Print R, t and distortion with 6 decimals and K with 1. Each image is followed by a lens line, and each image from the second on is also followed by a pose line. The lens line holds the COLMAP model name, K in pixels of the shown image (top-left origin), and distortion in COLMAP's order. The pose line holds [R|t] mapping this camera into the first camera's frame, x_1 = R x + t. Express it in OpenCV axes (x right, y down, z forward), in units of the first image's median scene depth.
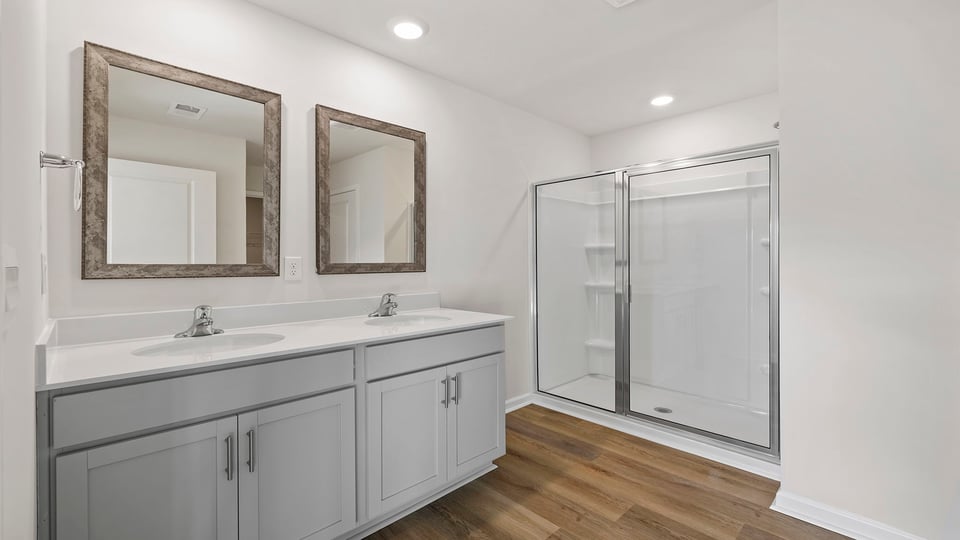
lens RADIAL K [[407.0, 0, 472.8], [0, 407.0, 262.4], [0, 0, 1]] dist [-0.001685, -0.000237]
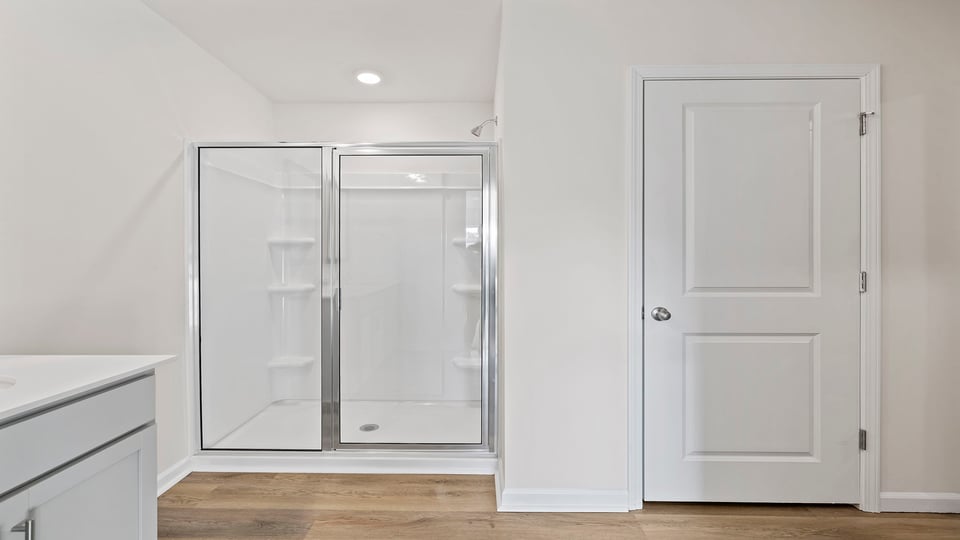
lens RADIAL K [[409.5, 0, 470.4], [0, 409.5, 258.2], [0, 0, 1]] dist [0.000469, -0.000290]
pose [[0.702267, 0.006371, 0.711886, -0.015956], [-0.001681, 0.999972, -0.007291, 0.001831], [-0.711912, 0.003924, 0.702258, 0.255920]]
